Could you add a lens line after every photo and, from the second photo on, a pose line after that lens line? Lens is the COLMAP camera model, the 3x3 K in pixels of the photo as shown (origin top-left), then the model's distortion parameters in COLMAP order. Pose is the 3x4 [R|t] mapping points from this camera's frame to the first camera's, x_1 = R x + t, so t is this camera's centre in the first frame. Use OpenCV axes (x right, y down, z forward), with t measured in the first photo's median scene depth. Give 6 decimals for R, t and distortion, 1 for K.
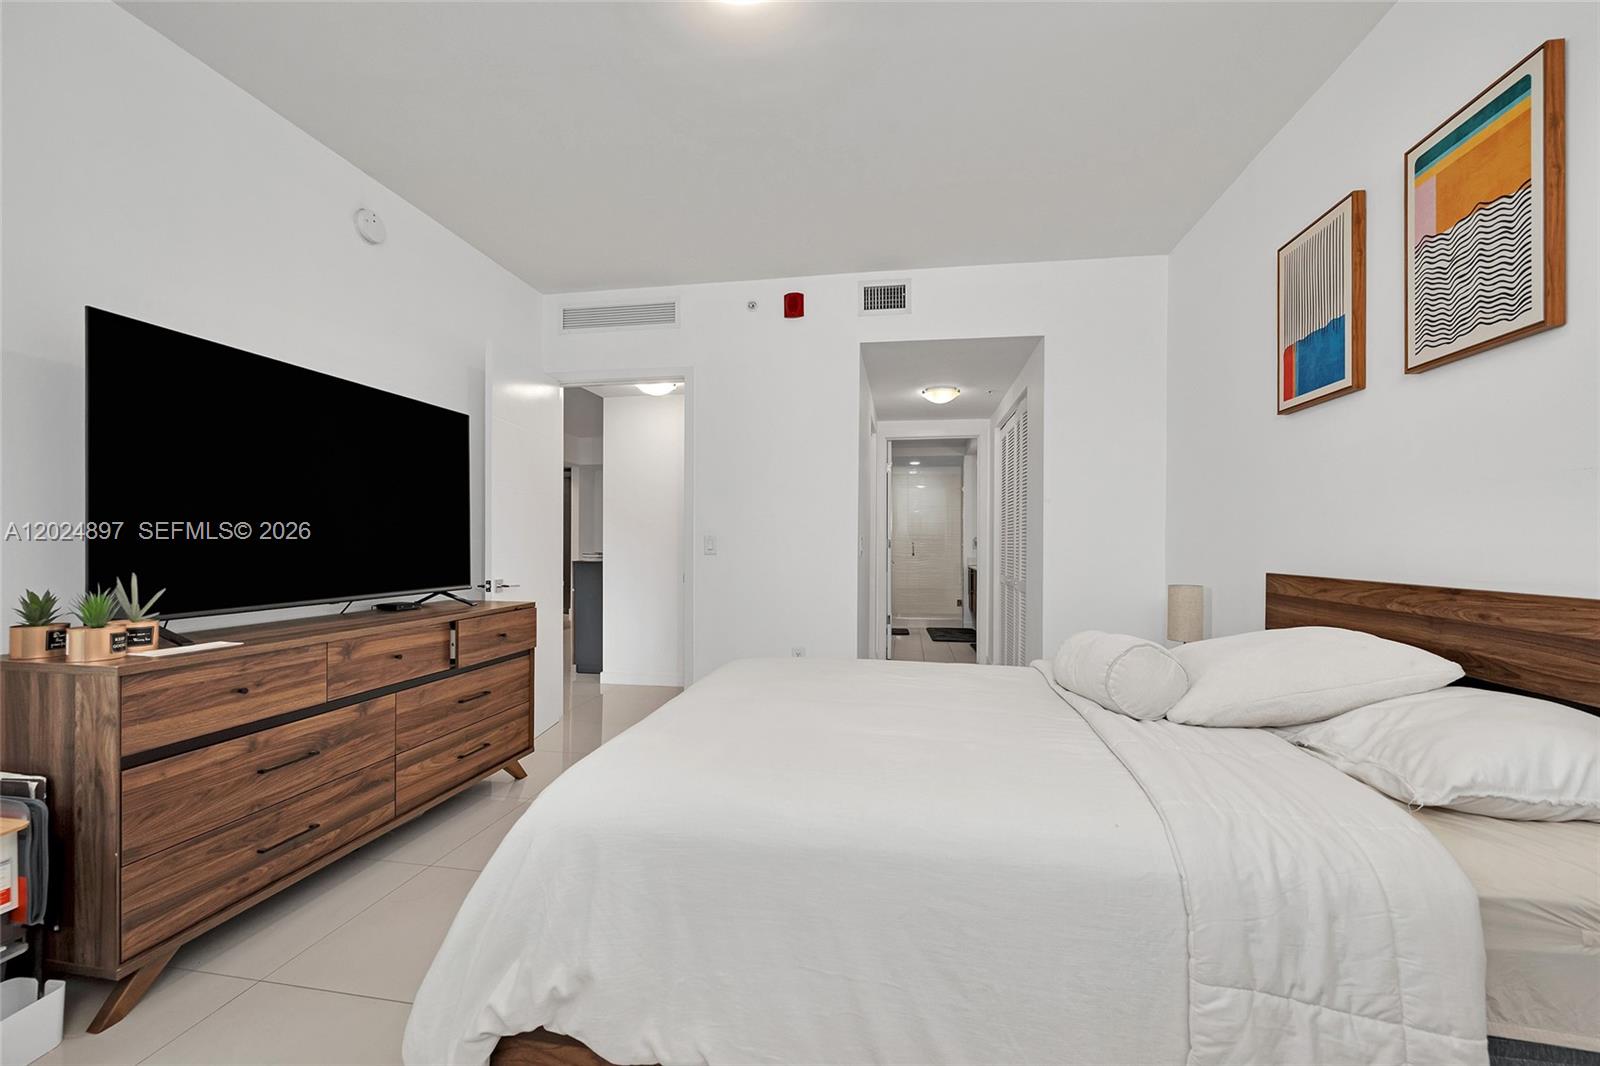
lens RADIAL K [[648.1, 0, 796.0], [0, 648.1, 538.4], [0, 0, 1]] dist [-0.006284, 0.000863]
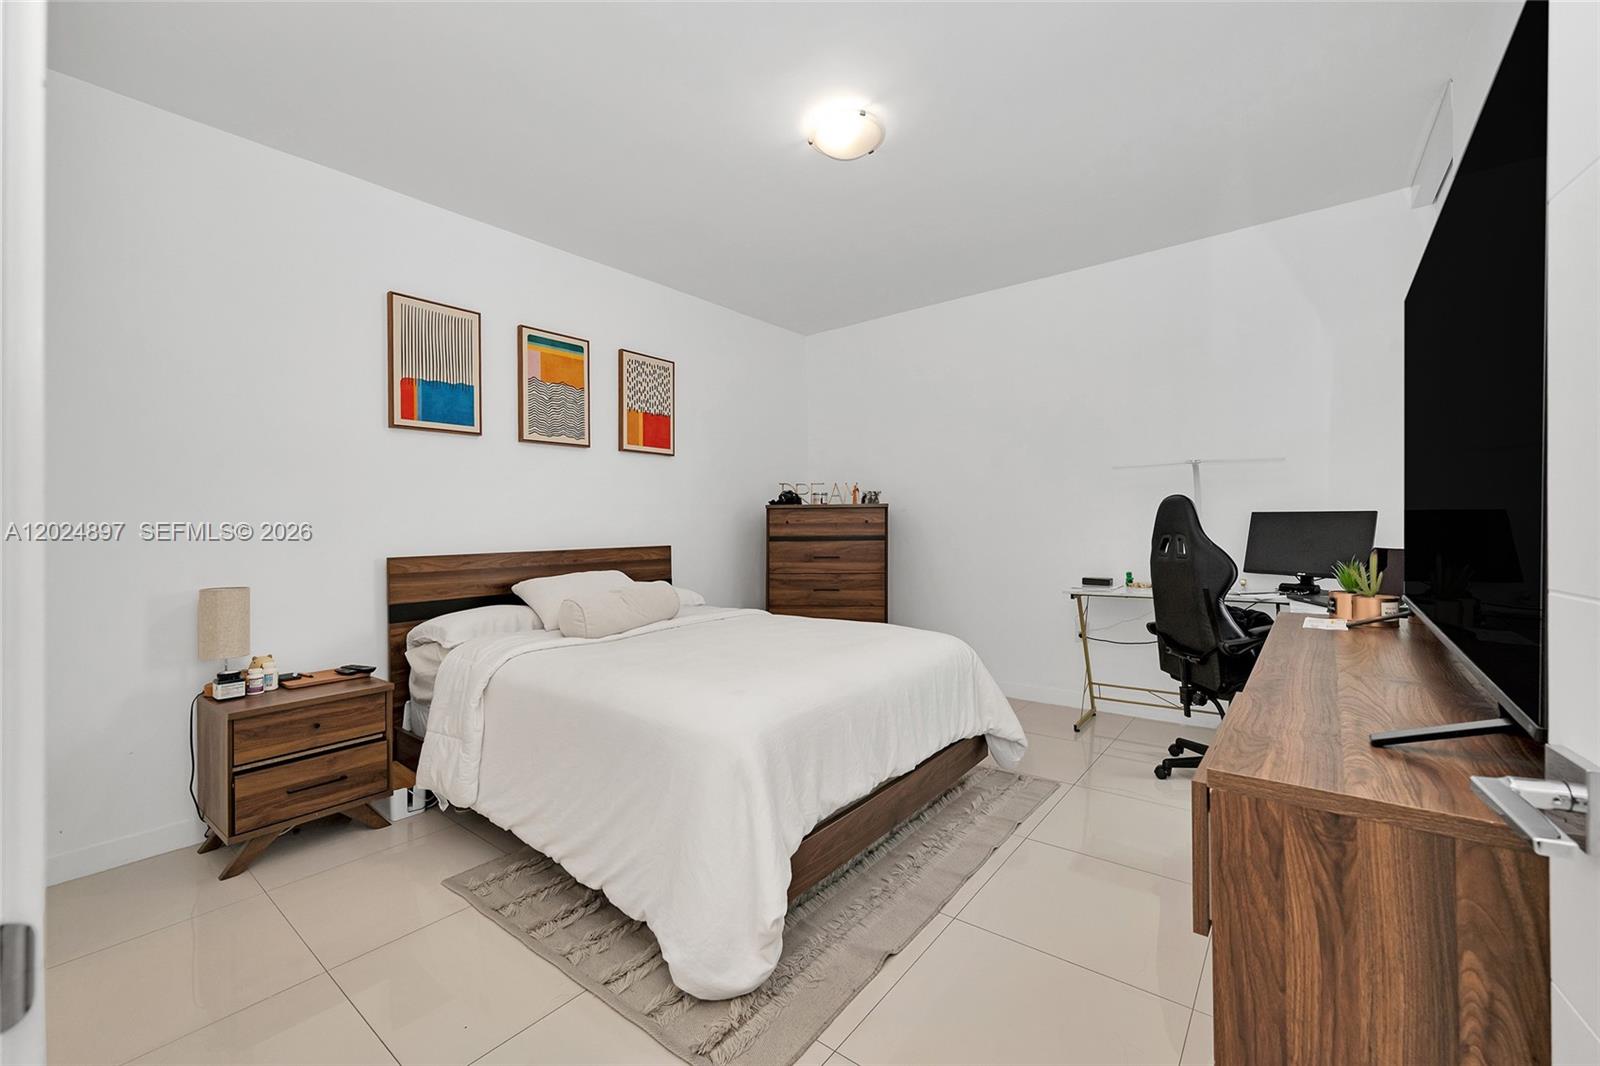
lens RADIAL K [[648.1, 0, 802.3], [0, 648.1, 526.4], [0, 0, 1]] dist [-0.006284, 0.000863]
pose [[-0.872470, 0.007996, 0.488603, -0.681189], [0.006622, 0.999968, -0.004541, 0.008781], [-0.488623, -0.000726, -0.872495, 2.194671]]
